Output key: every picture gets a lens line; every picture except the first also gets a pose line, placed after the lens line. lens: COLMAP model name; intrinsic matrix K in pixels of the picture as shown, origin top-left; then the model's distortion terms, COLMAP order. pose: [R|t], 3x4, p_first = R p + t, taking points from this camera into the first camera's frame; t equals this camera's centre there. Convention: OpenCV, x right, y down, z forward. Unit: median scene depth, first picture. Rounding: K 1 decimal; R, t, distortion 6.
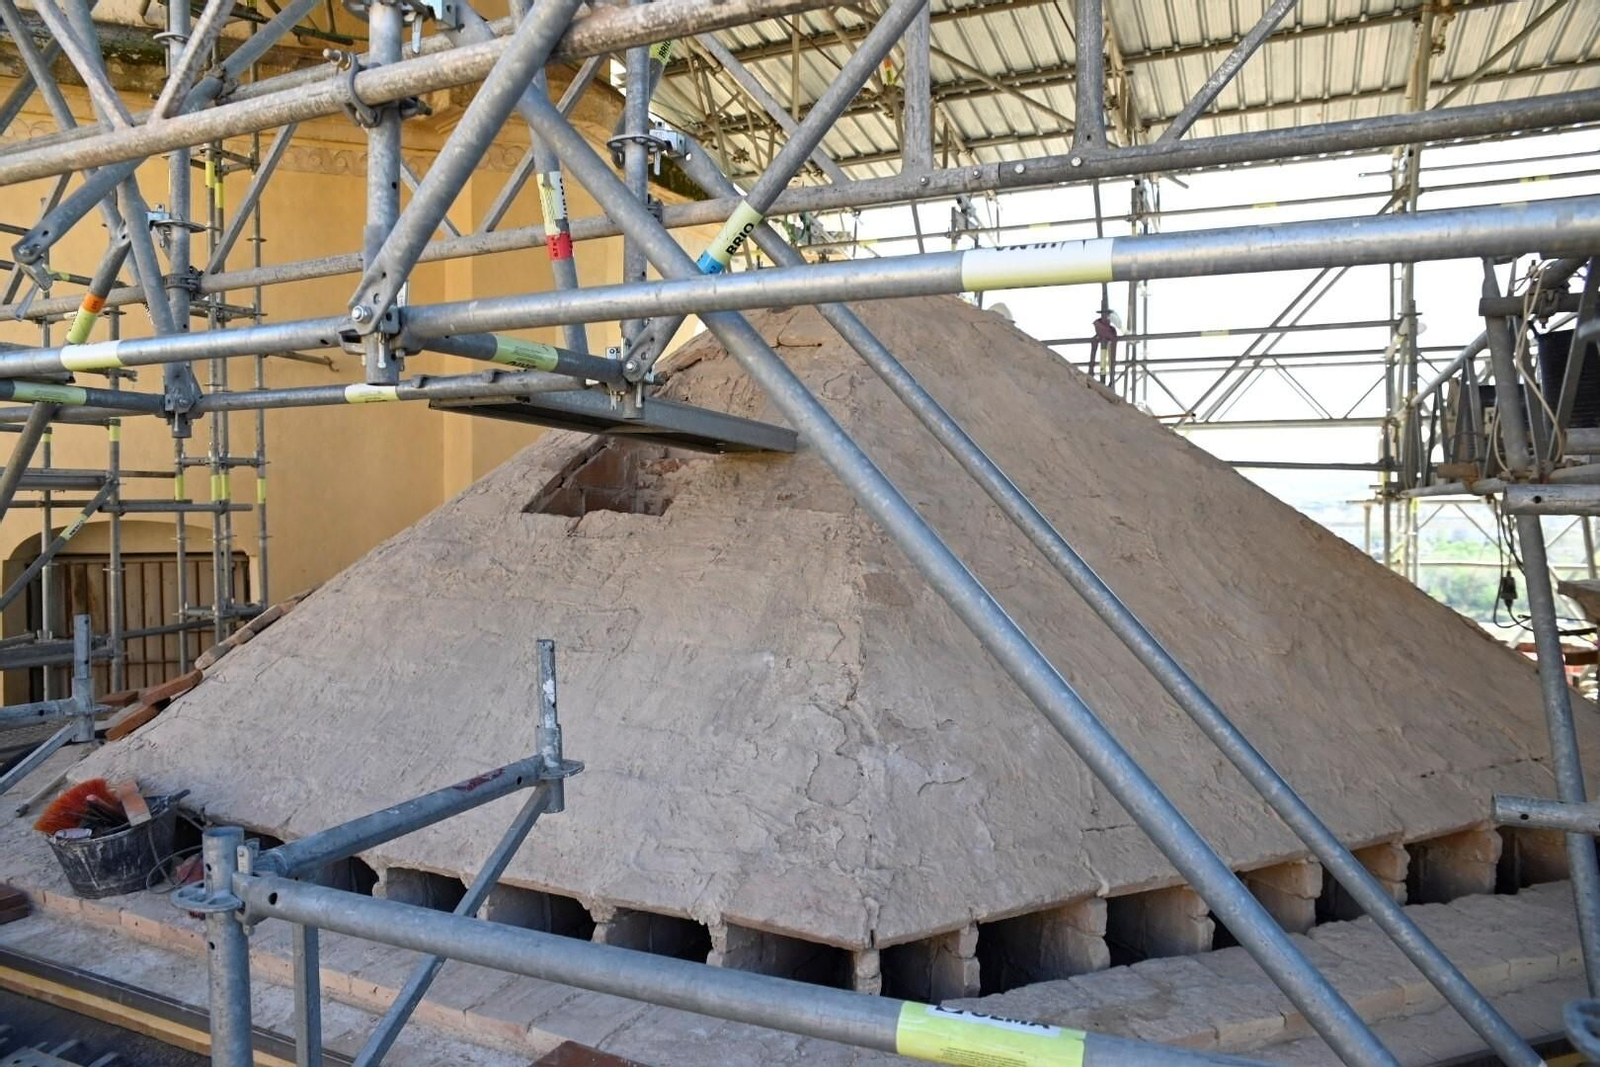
lens RADIAL K [[1096.6, 0, 810.1], [0, 1096.6, 536.7], [0, 0, 1]] dist [-0.114369, 0.094149]
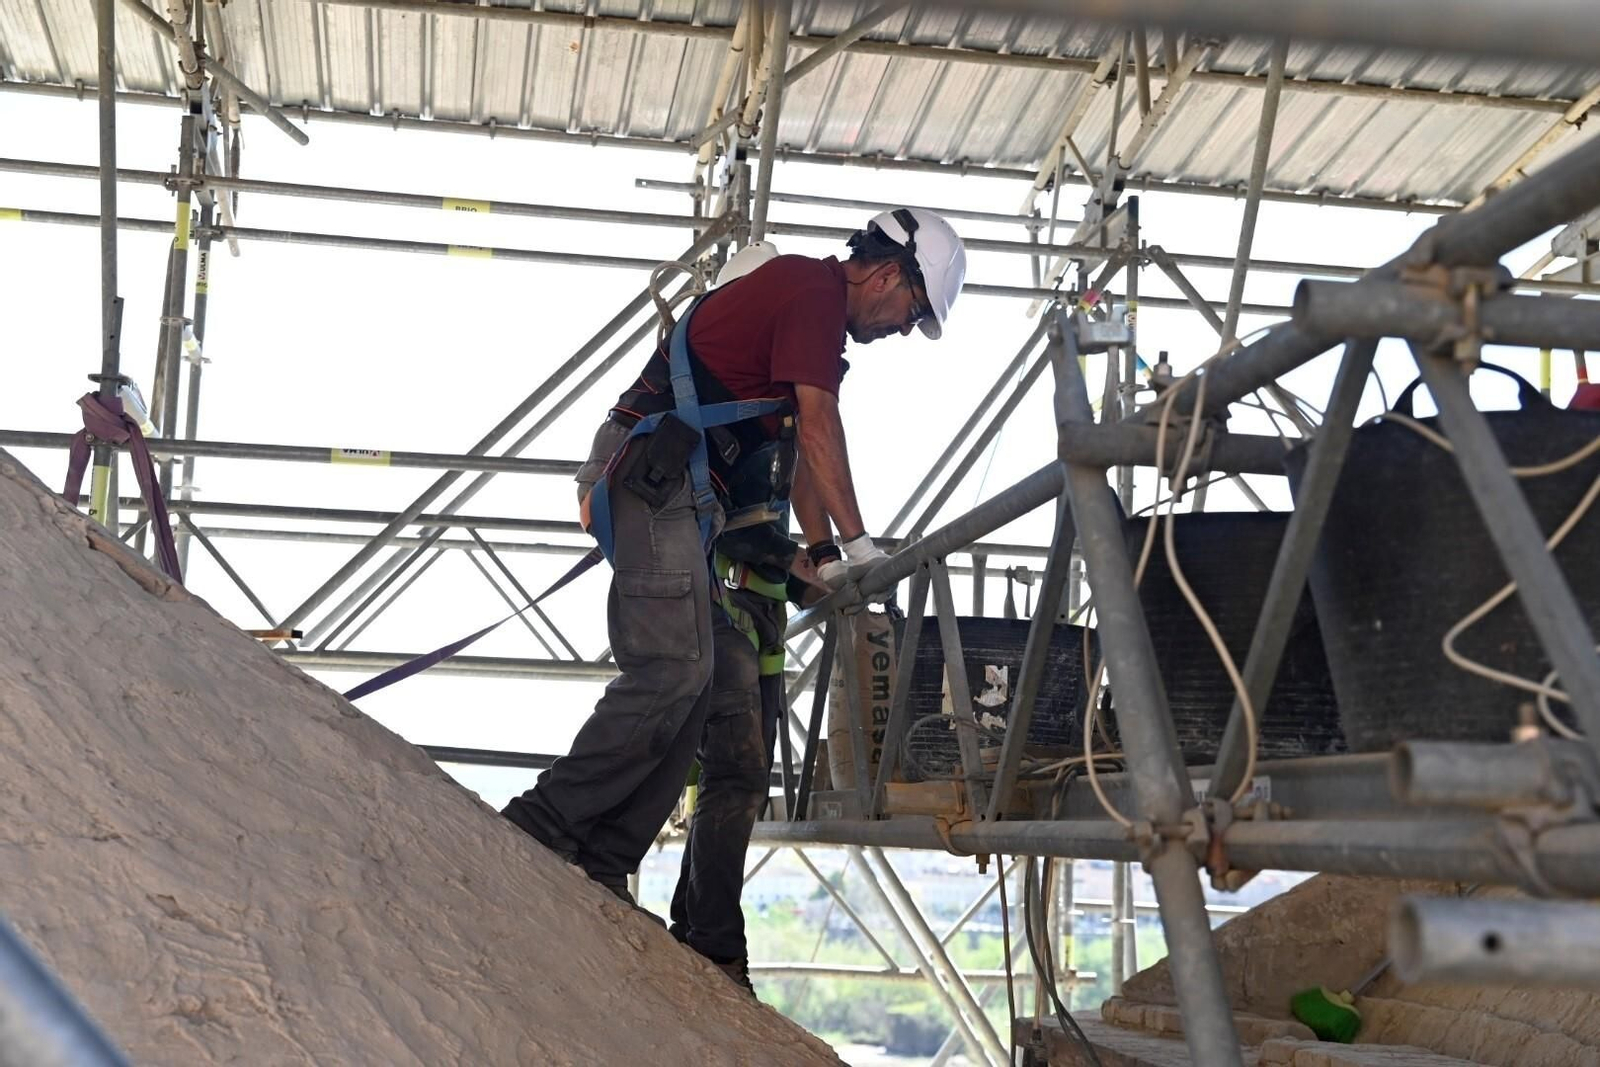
lens RADIAL K [[2225.0, 0, 800.0], [0, 2225.0, 533.5], [0, 0, 1]] dist [0.098377, -0.003901]
pose [[0.826806, 0.100310, 0.553470, 0.012371], [-0.015196, 0.987595, -0.156288, -0.012556], [-0.562281, 0.120810, 0.818074, 0.123122]]
